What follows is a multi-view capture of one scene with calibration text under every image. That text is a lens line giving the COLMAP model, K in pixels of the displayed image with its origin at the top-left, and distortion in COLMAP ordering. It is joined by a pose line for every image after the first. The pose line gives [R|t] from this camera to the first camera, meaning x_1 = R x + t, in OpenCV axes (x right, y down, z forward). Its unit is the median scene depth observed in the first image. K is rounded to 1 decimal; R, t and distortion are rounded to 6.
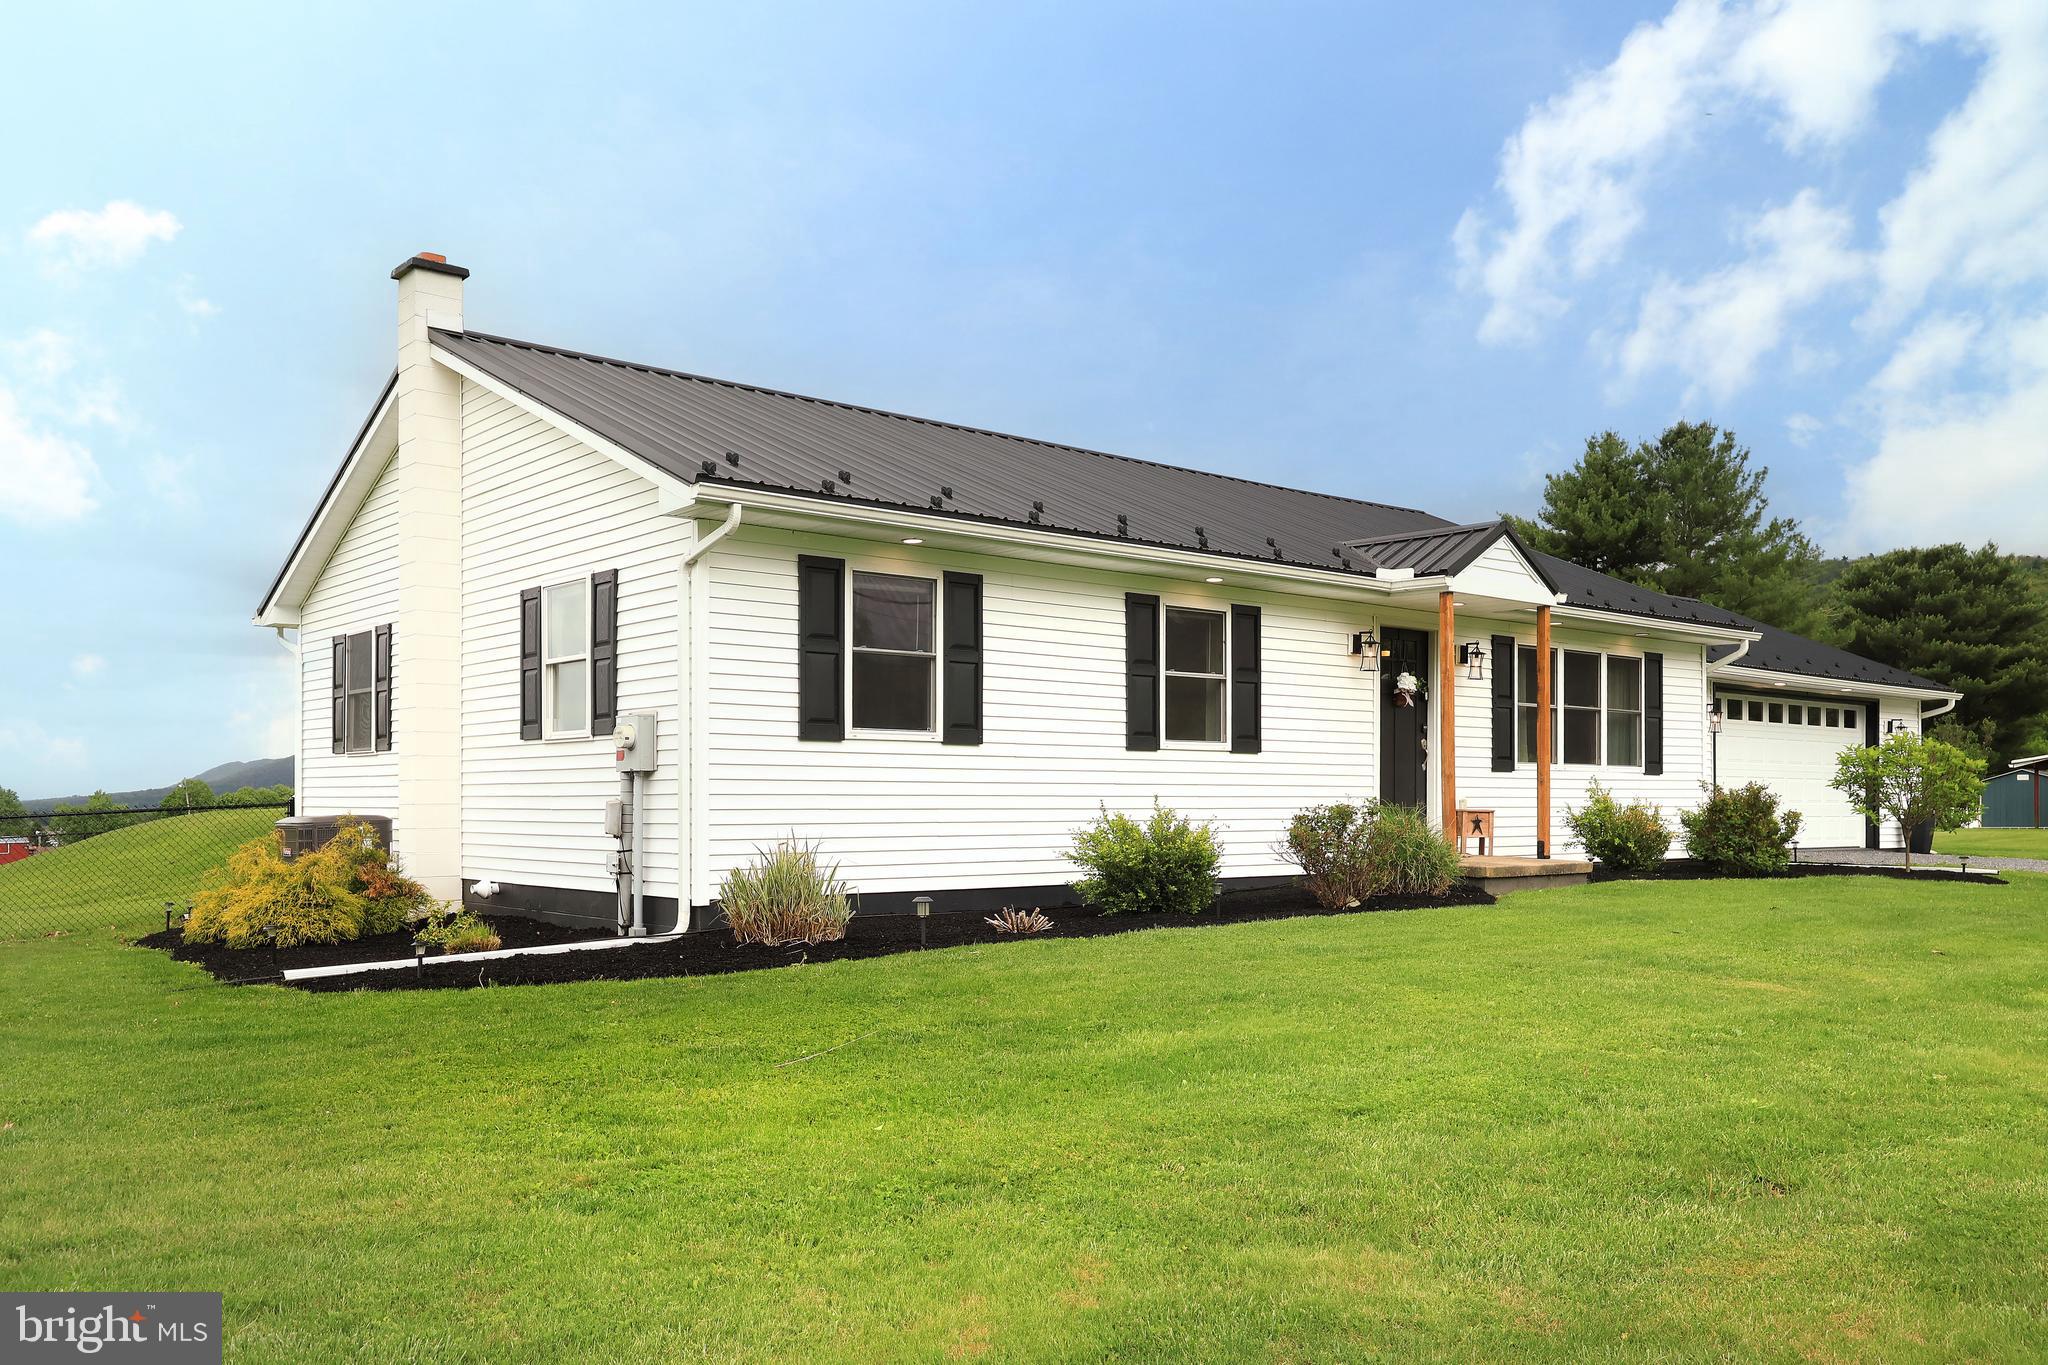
lens RADIAL K [[1745.2, 0, 1024.0], [0, 1745.2, 682.5], [0, 0, 1]] dist [-0.000586, 0.000369]
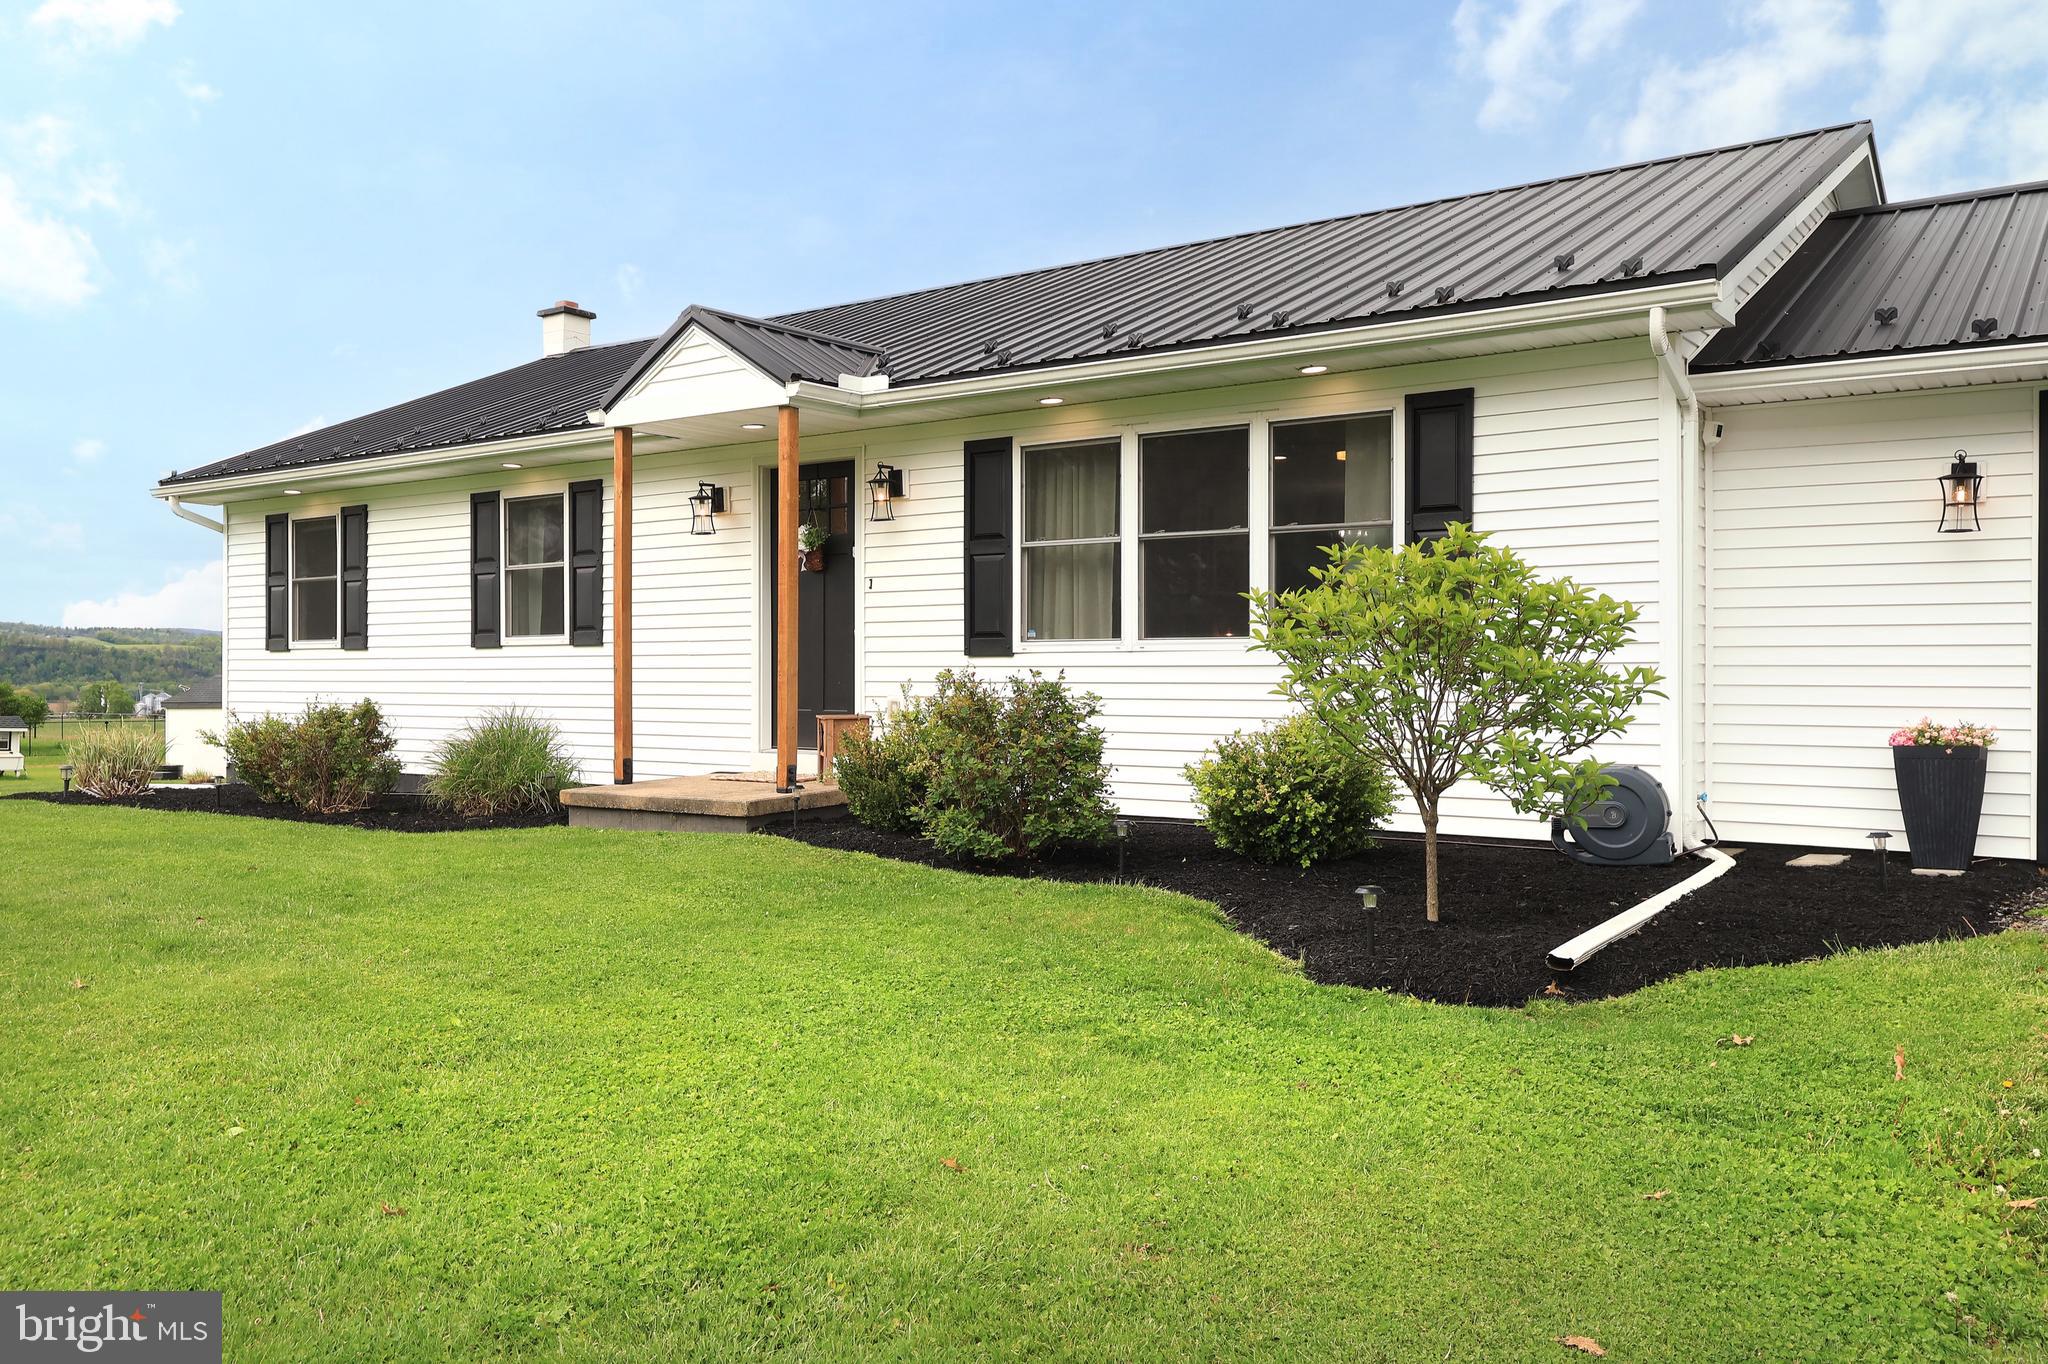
lens RADIAL K [[1745.2, 0, 1024.0], [0, 1745.2, 682.0], [0, 0, 1]] dist [-0.000586, 0.000369]
pose [[0.168750, -0.011760, -0.985589, 1.028429], [0.051901, 0.998648, -0.003029, 0.071886], [0.984292, -0.050641, 0.169132, 1.053906]]
